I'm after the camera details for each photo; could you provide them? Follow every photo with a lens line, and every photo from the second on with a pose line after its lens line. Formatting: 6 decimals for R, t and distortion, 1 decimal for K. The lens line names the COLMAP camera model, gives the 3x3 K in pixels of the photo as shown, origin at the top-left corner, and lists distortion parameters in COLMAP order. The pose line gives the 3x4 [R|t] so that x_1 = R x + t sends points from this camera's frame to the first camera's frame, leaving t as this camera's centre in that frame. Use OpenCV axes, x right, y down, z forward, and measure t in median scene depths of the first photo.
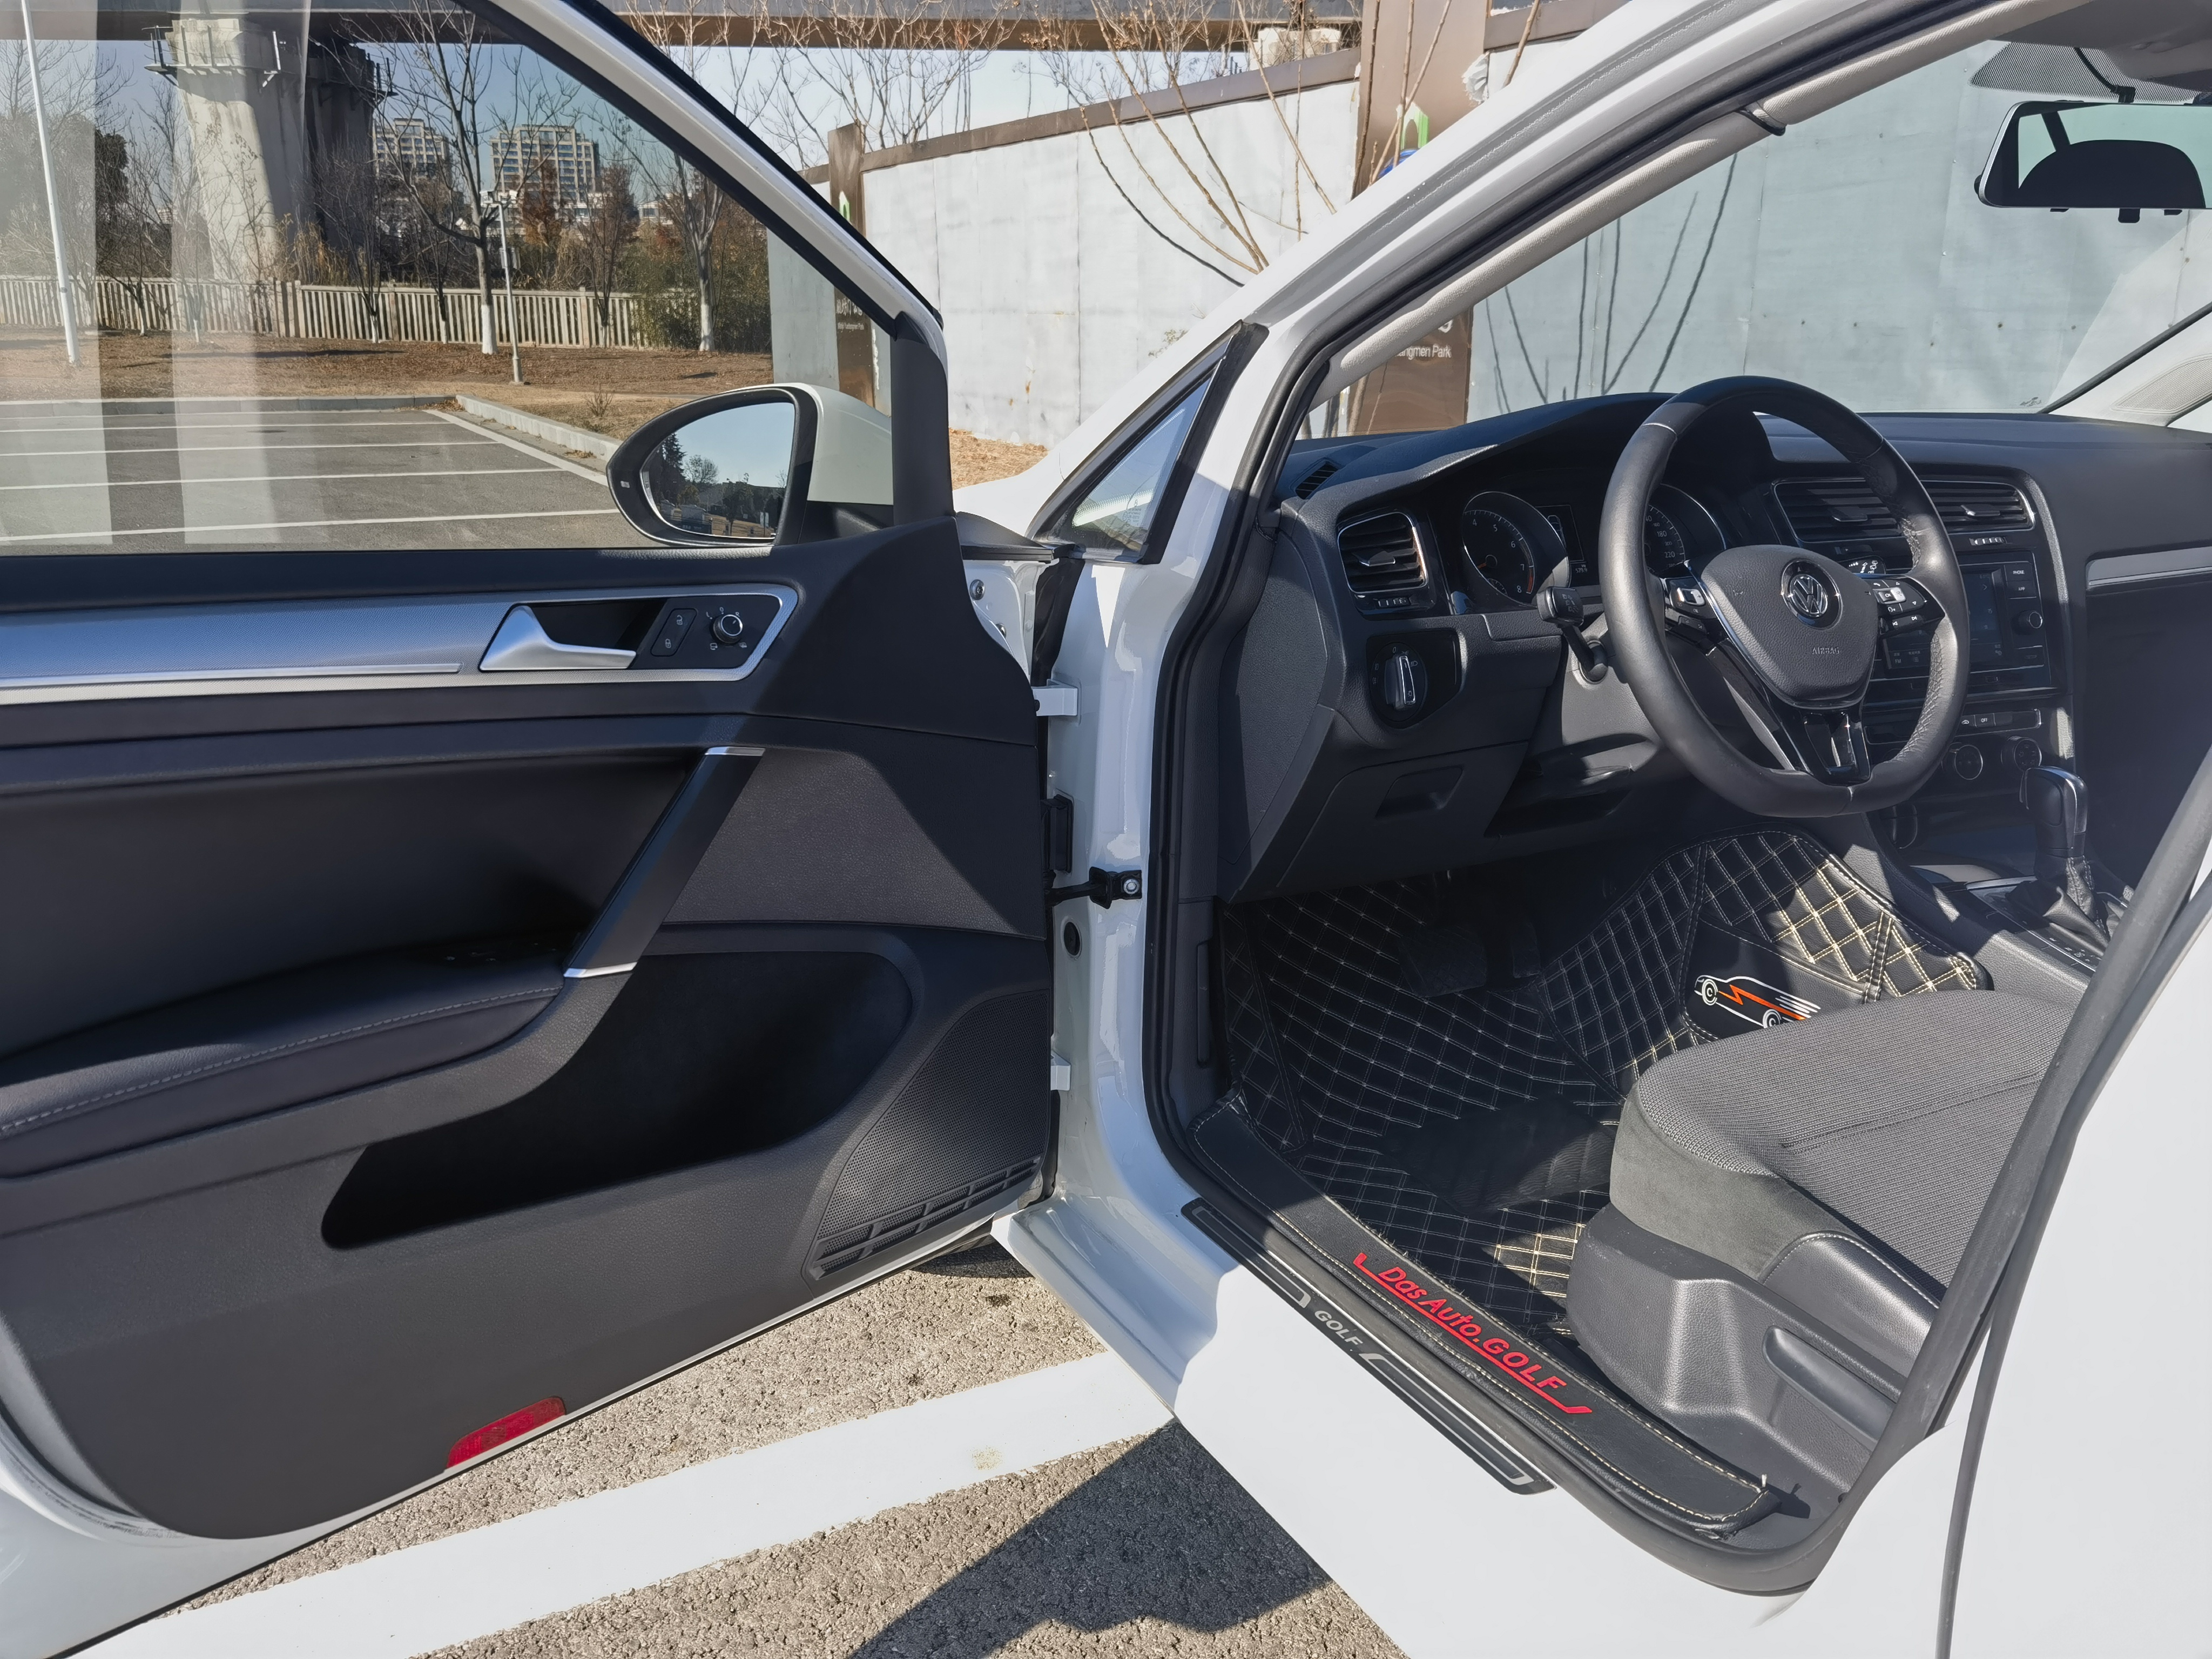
lens RADIAL K [[1815.9, 0, 1096.8], [0, 1815.9, 823.3], [0, 0, 1]] dist [-0.002316, -0.000198]
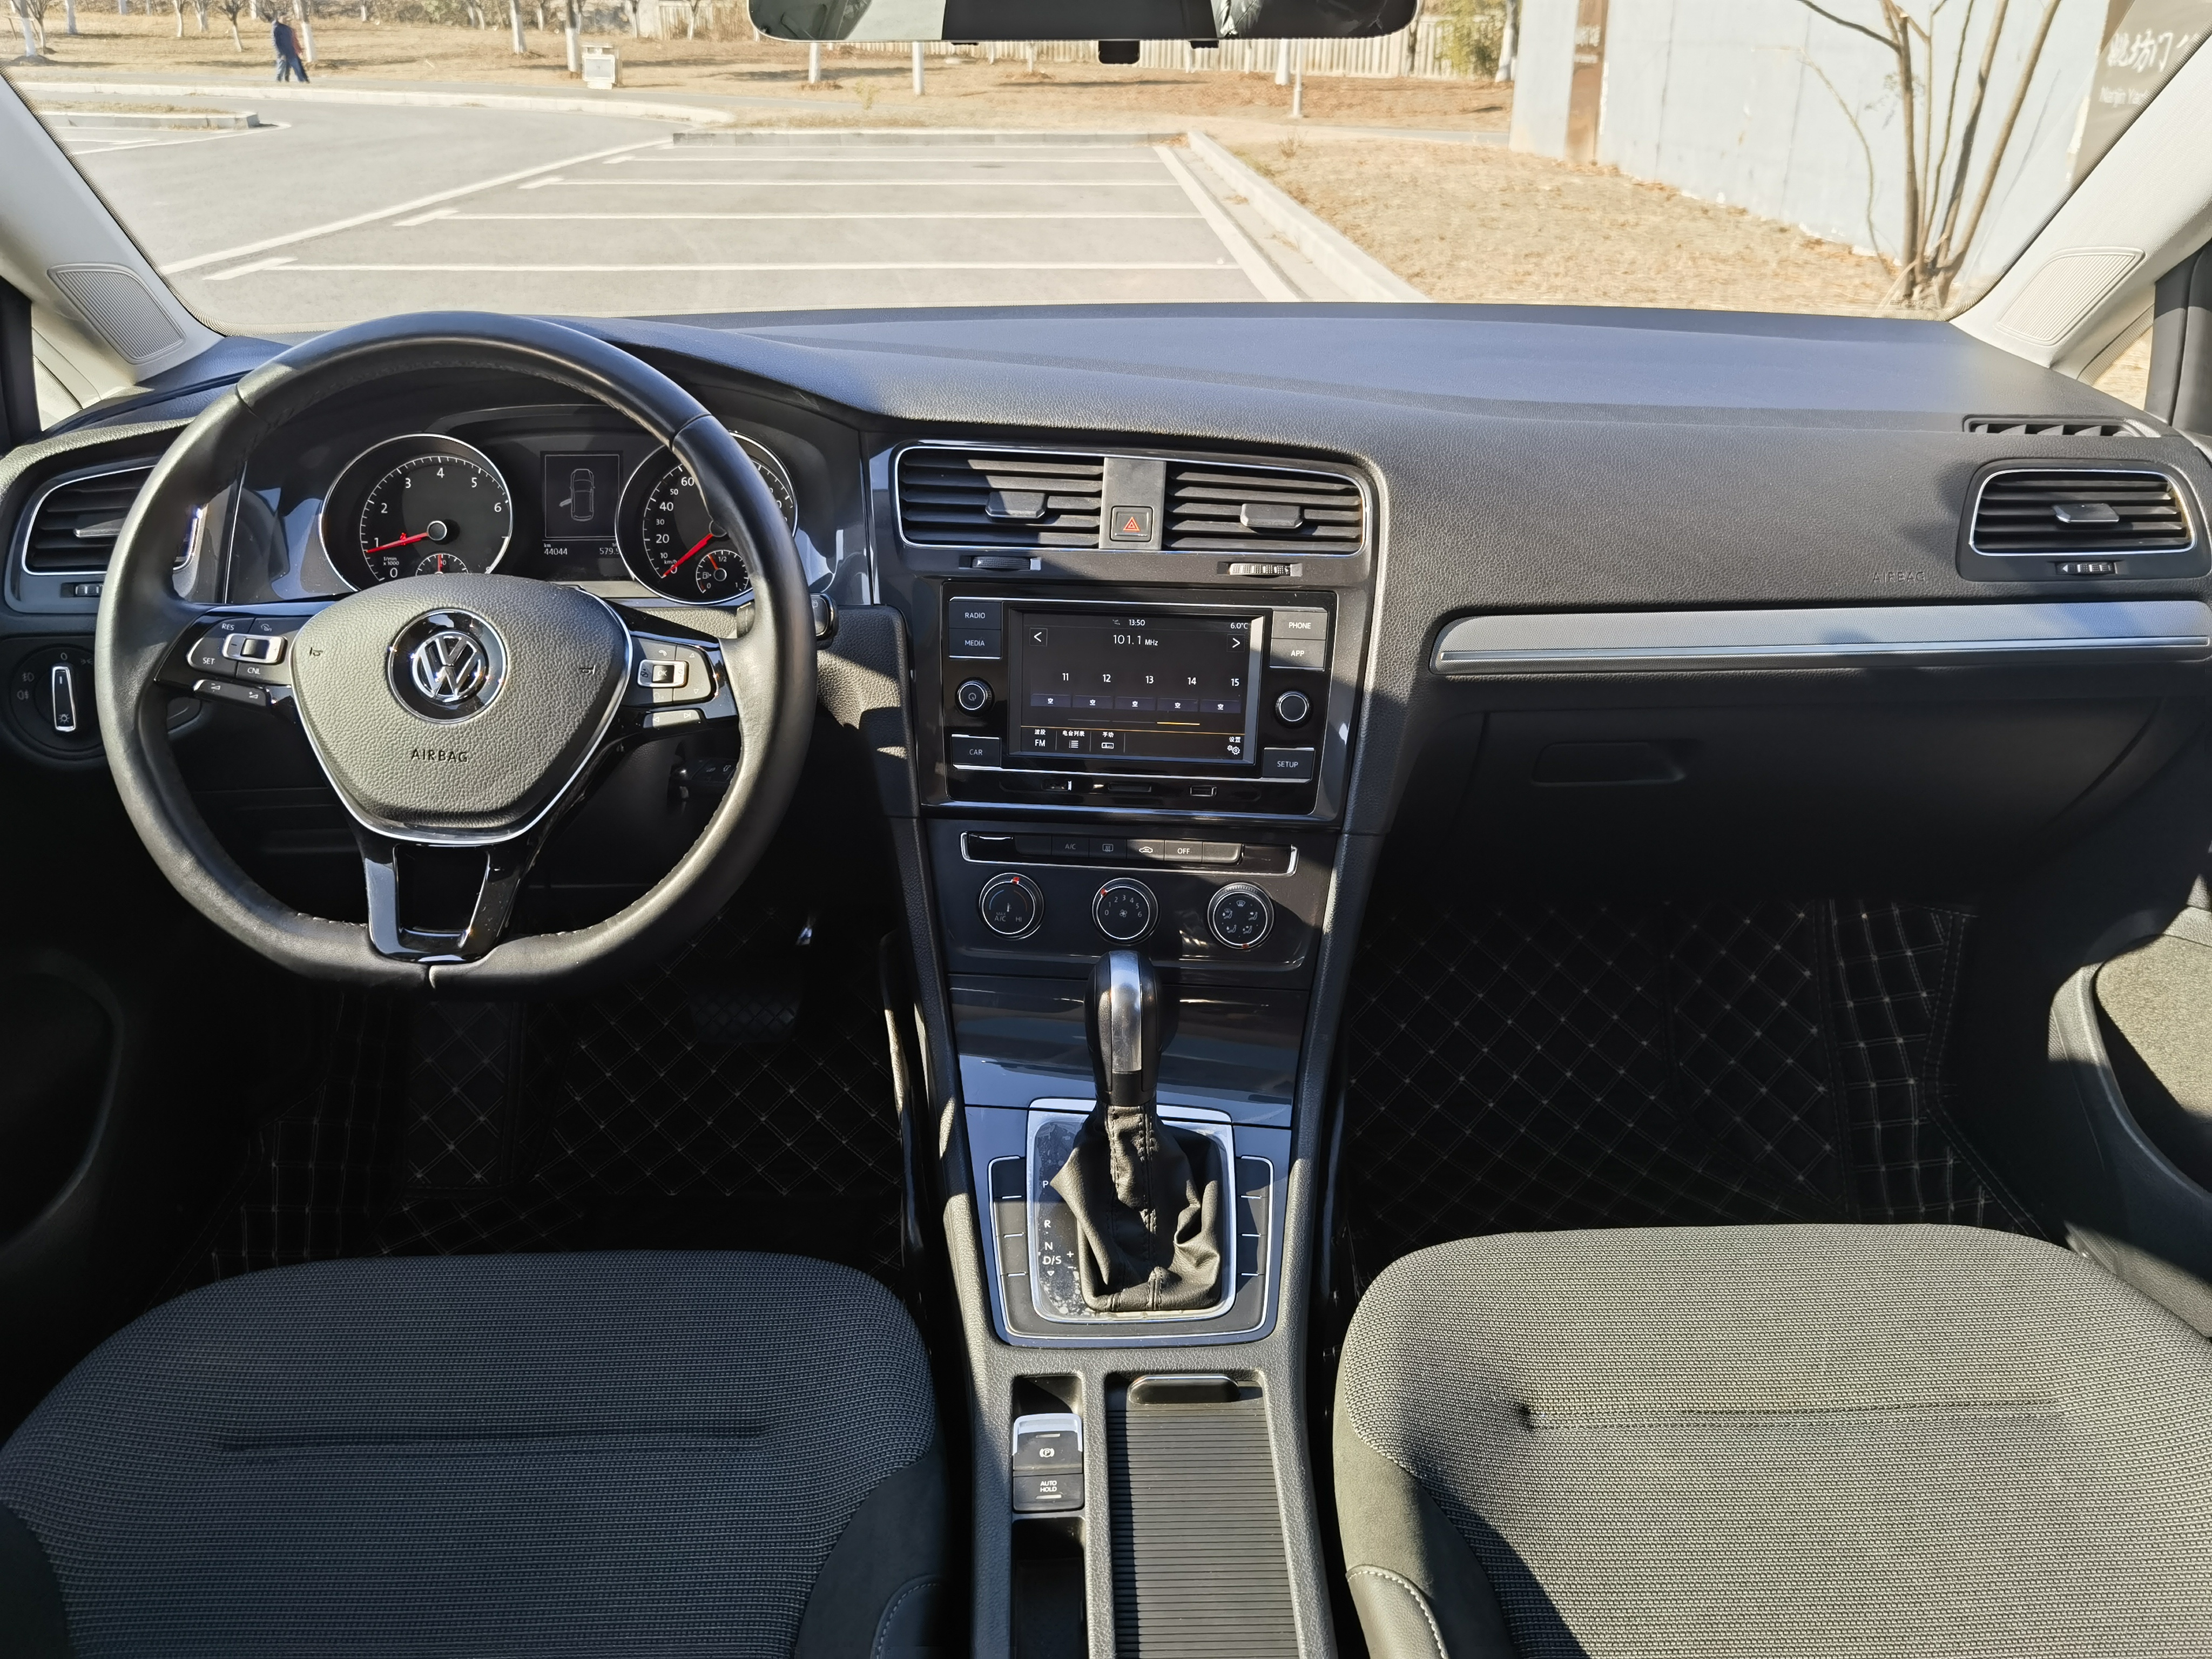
lens RADIAL K [[1793.2, 0, 1097.4], [0, 1793.2, 830.7], [0, 0, 1]] dist [0.007526, 0.004205]
pose [[0.900347, 0.175470, -0.398228, 0.725917], [-0.116608, 0.978917, 0.167699, -0.176557], [0.419258, -0.104551, 0.901827, 0.390029]]
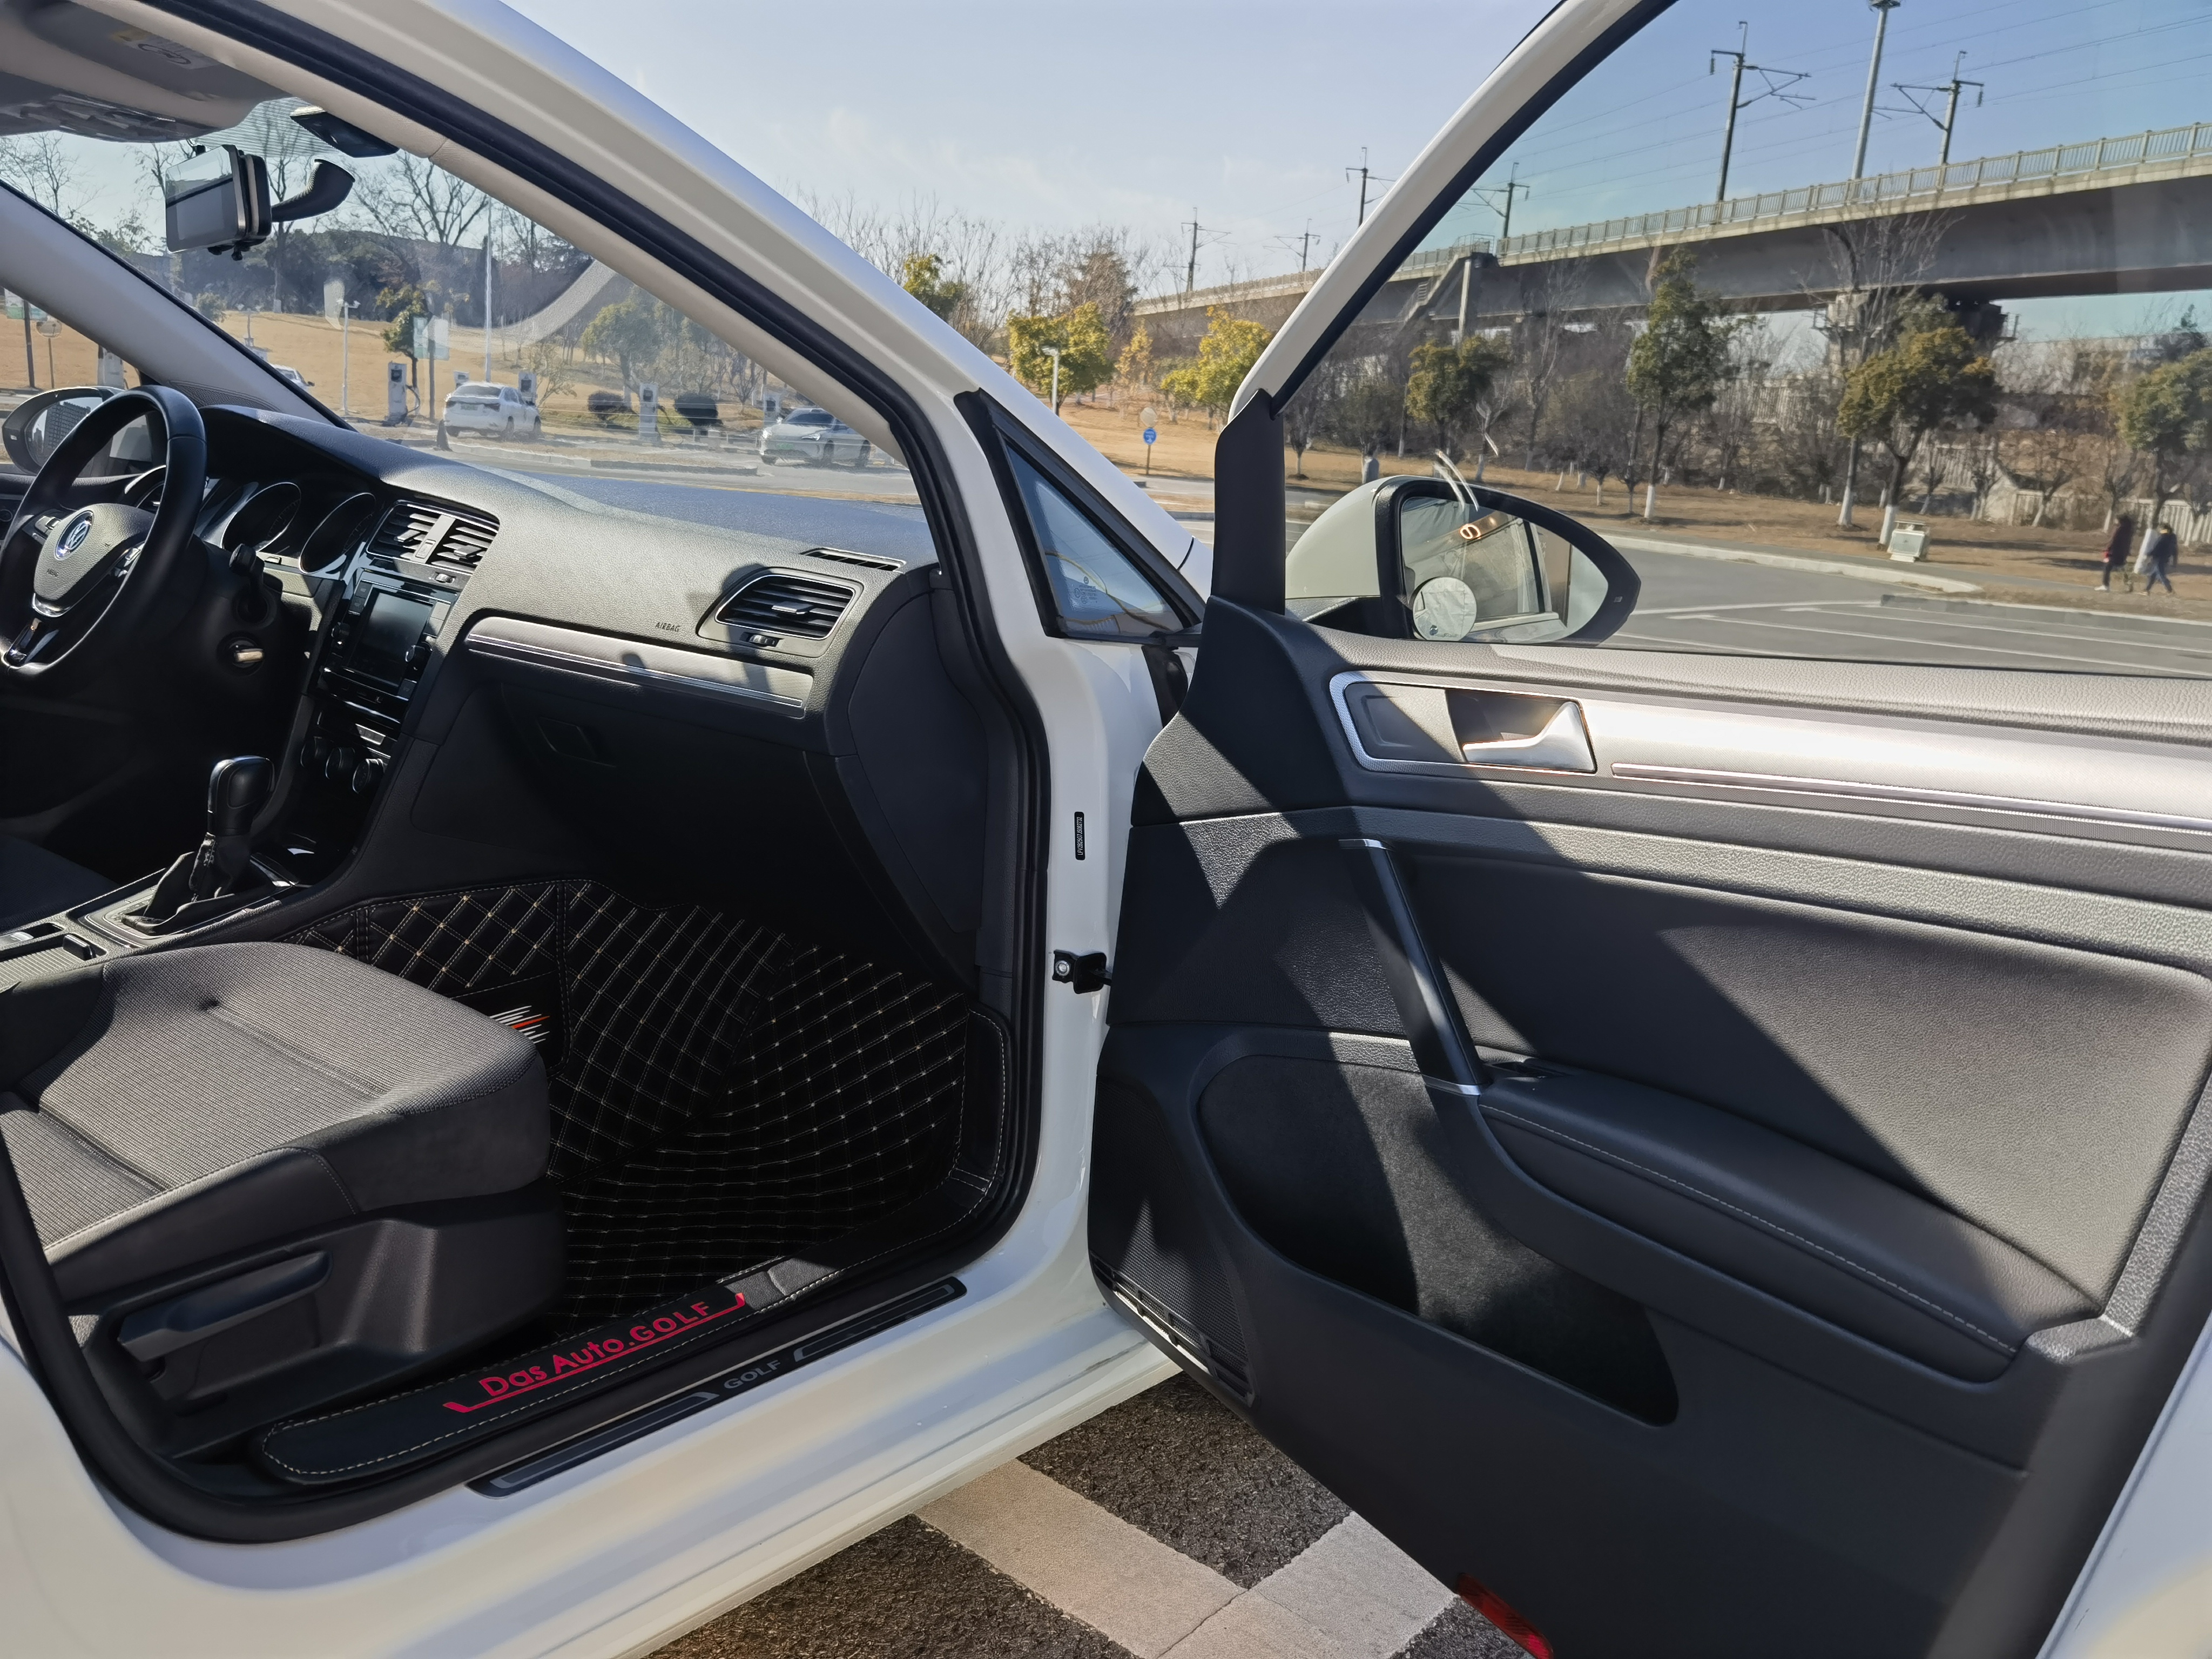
lens RADIAL K [[1815.9, 0, 1096.8], [0, 1815.9, 823.3], [0, 0, 1]] dist [-0.002316, -0.000198]
pose [[0.390617, 0.206389, -0.897119, 1.713508], [-0.316180, 0.945336, 0.079813, -0.241921], [0.864551, 0.252475, 0.434520, 0.998434]]
